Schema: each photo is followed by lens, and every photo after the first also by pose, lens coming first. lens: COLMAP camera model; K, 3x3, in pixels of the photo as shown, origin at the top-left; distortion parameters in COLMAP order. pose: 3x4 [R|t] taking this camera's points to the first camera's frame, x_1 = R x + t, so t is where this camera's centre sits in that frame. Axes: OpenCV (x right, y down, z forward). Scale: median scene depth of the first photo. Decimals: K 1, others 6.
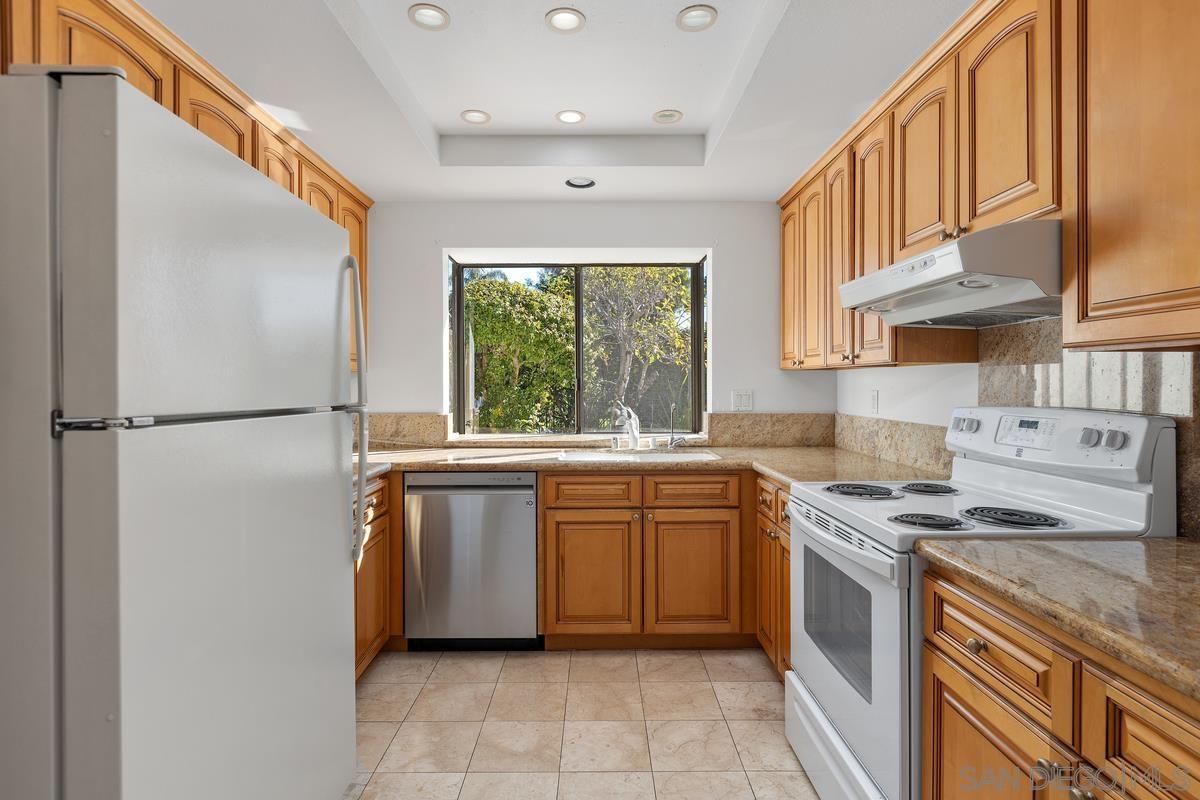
lens RADIAL K [[623.0, 0, 599.3], [0, 623.0, 392.1], [0, 0, 1]] dist [0.006339, -0.003438]
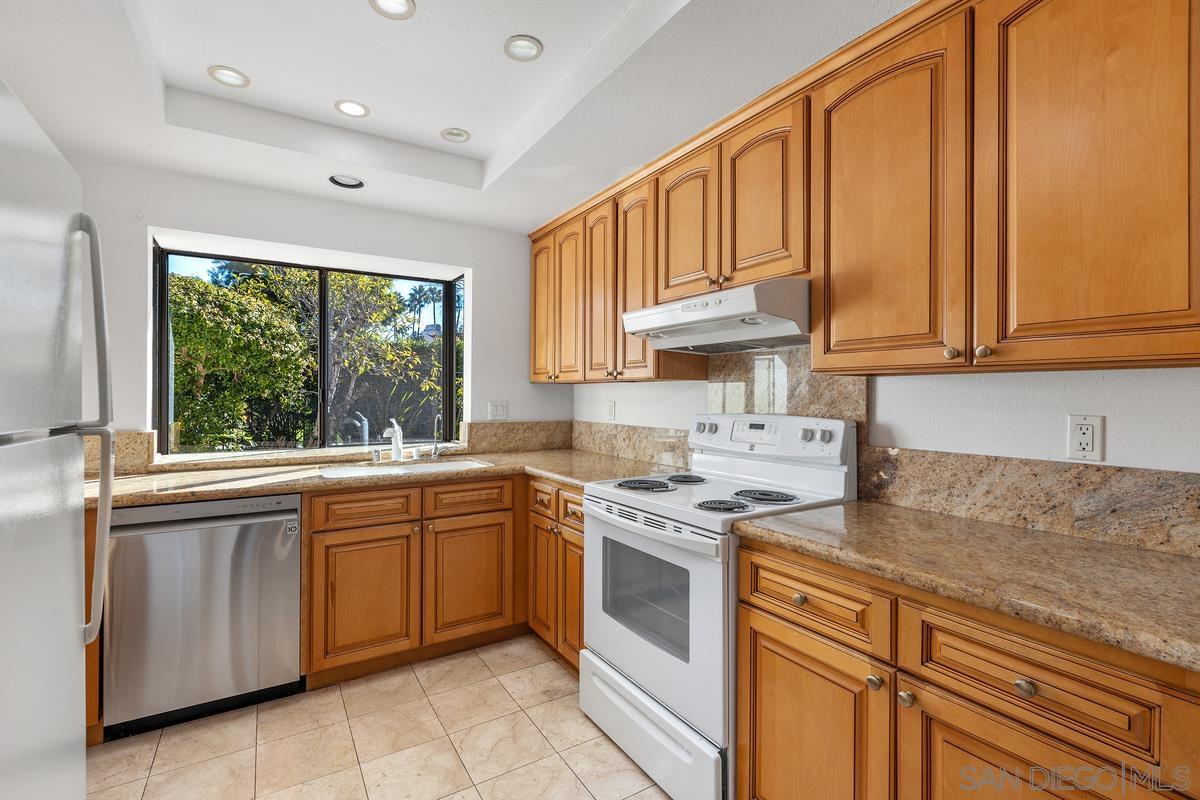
lens RADIAL K [[545.3, 0, 602.0], [0, 545.3, 396.0], [0, 0, 1]] dist [0.005713, -0.001683]
pose [[0.850346, 0.003511, 0.526212, -0.163196], [0.002099, 0.999947, -0.010062, -0.003026], [-0.526219, 0.009661, 0.850294, 0.116881]]
